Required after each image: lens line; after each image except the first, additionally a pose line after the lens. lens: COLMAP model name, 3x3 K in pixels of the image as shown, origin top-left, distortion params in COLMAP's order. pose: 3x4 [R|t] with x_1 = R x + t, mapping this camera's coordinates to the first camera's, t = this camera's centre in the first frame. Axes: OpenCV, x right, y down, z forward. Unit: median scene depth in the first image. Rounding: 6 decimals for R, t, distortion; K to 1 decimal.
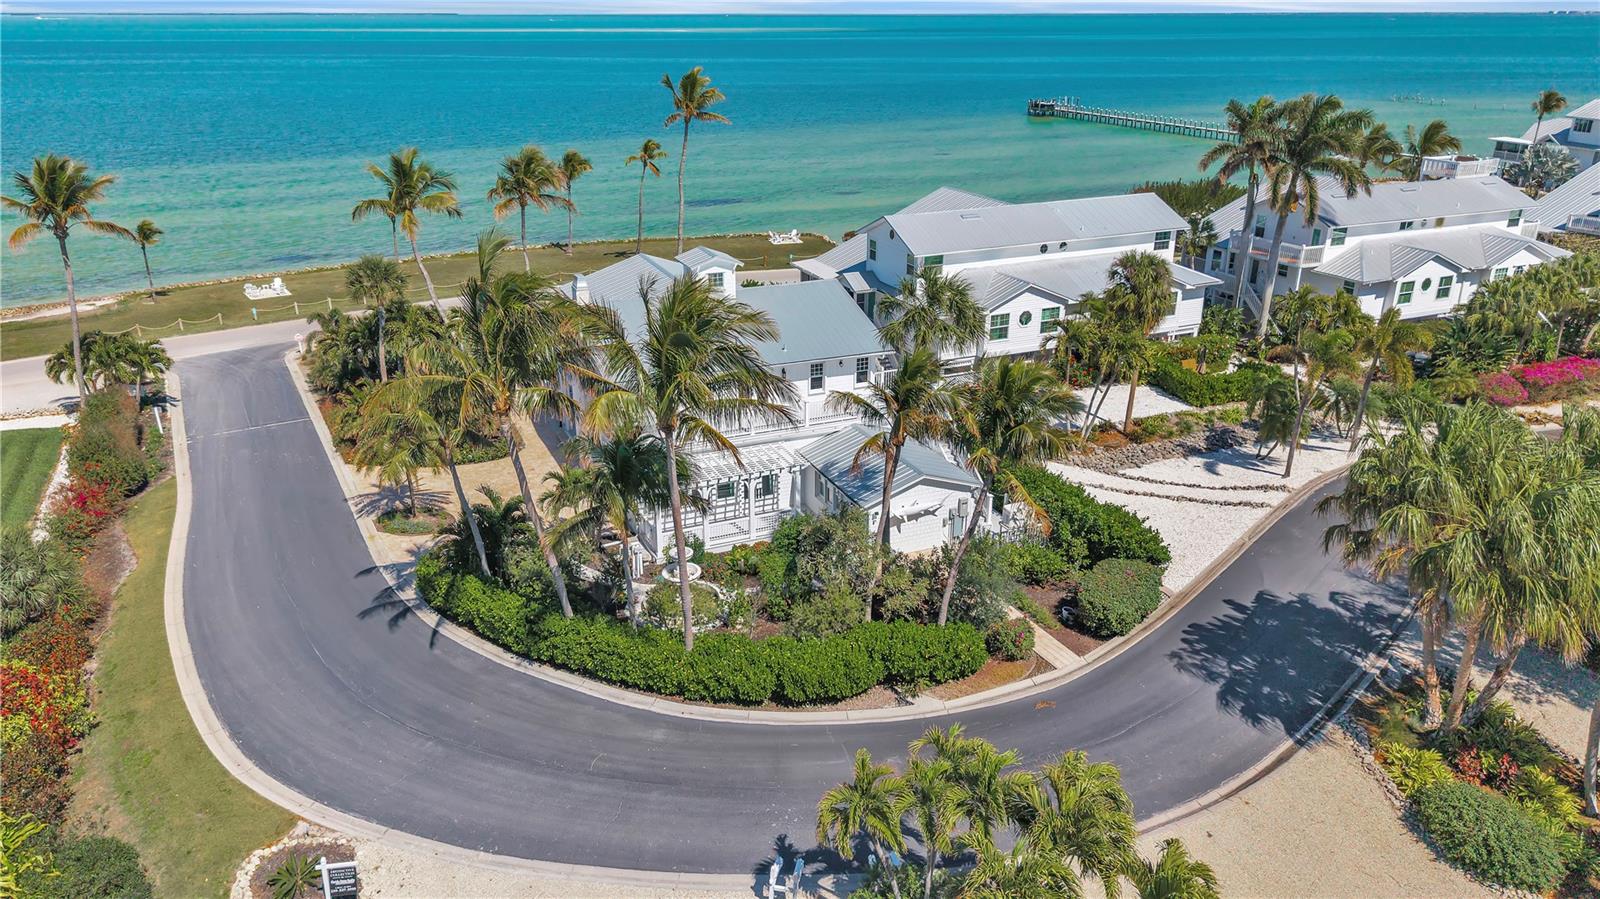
lens RADIAL K [[1107.7, 0, 800.0], [0, 1107.7, 449.5], [0, 0, 1]] dist [0.006394, 0.000716]
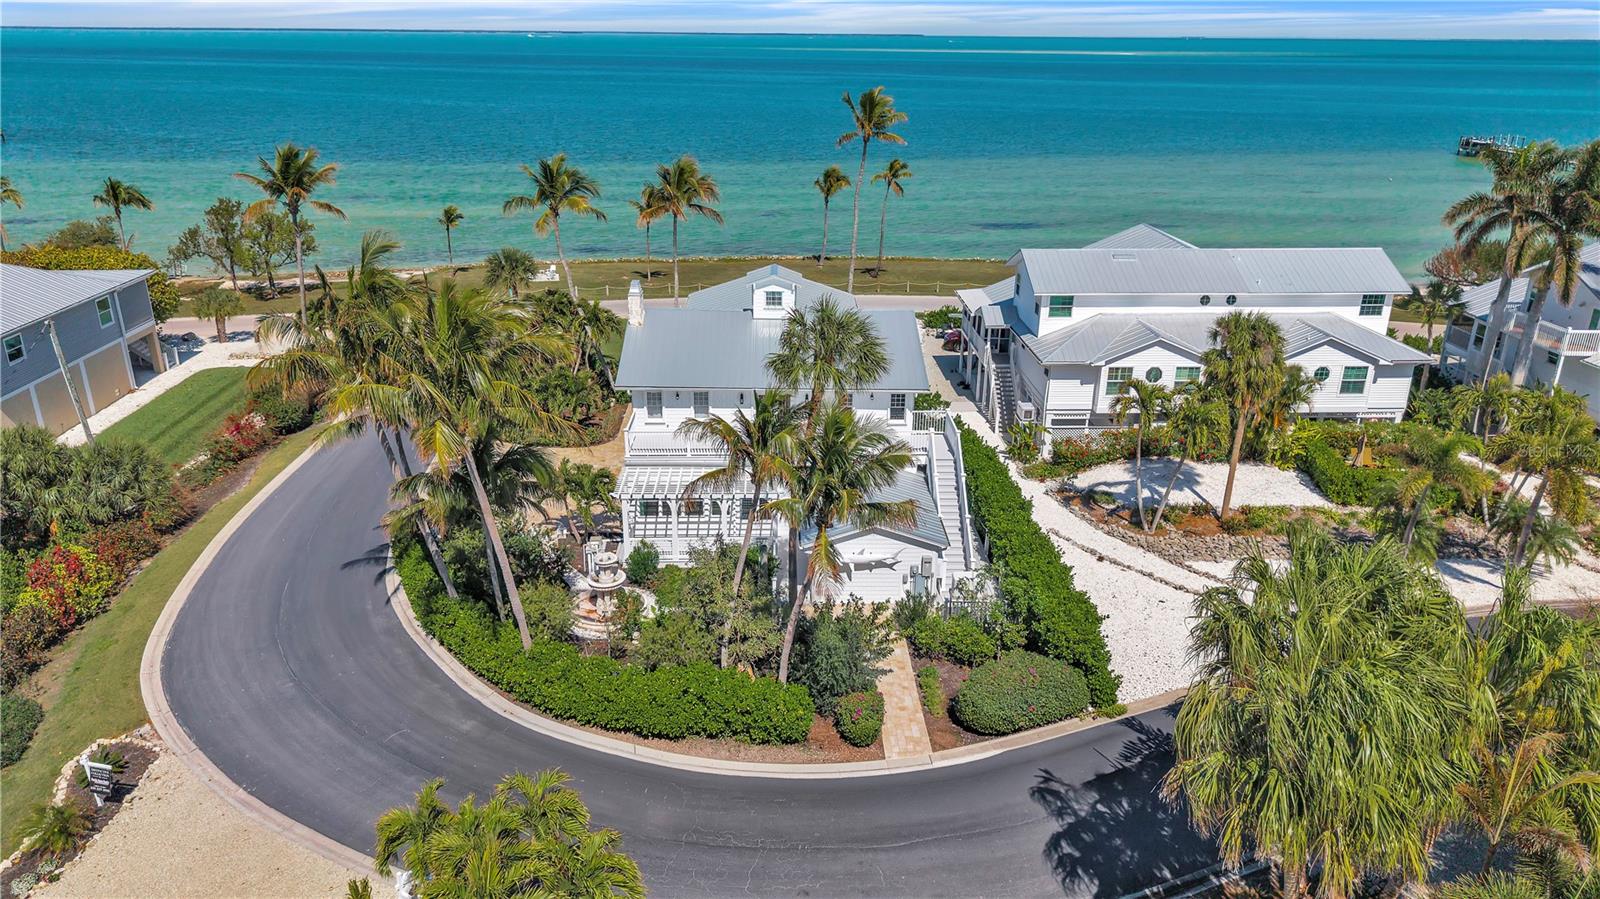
lens RADIAL K [[1091.1, 0, 800.0], [0, 1091.1, 449.5], [0, 0, 1]] dist [0.007937, -0.003095]
pose [[0.923870, 0.142423, -0.355218, 0.272265], [-0.146925, 0.989043, 0.014421, -0.031745], [0.353380, 0.038868, 0.934672, 0.084206]]
